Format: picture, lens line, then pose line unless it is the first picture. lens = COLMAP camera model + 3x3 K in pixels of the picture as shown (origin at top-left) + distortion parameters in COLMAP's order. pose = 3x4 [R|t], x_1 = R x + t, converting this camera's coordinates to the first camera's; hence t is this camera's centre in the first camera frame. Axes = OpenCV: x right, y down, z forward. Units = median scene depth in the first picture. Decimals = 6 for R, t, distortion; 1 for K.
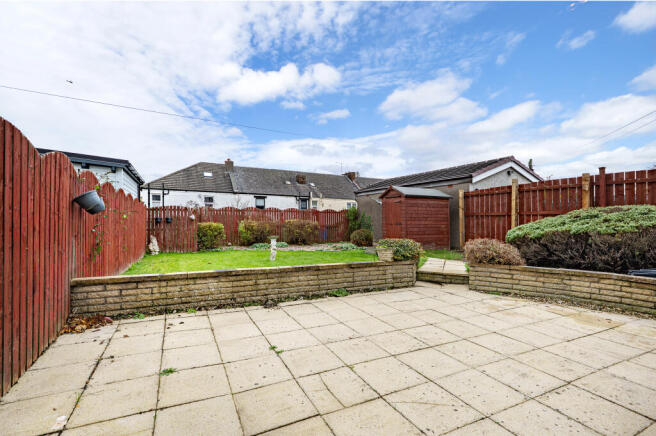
lens RADIAL K [[294.1, 0, 328.0], [0, 294.1, 218.0], [0, 0, 1]] dist [-0.000156, 0.000016]
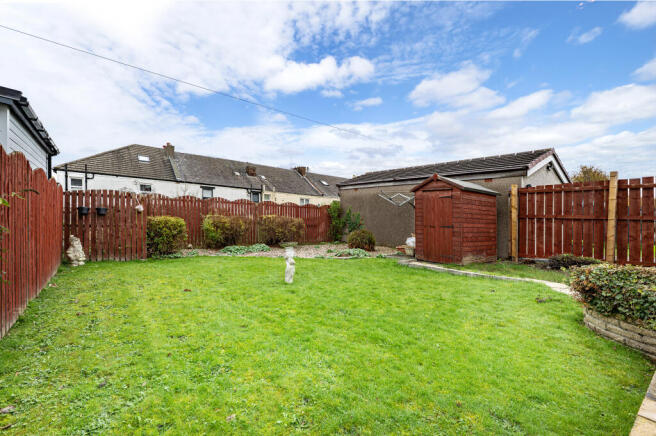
lens RADIAL K [[286.9, 0, 314.1], [0, 286.9, 225.7], [0, 0, 1]] dist [-0.000204, -0.000067]
pose [[0.985936, 0.023332, 0.165488, -0.168086], [-0.030207, 0.998777, 0.039149, 0.000000], [-0.164372, -0.043597, 0.985435, 0.273586]]
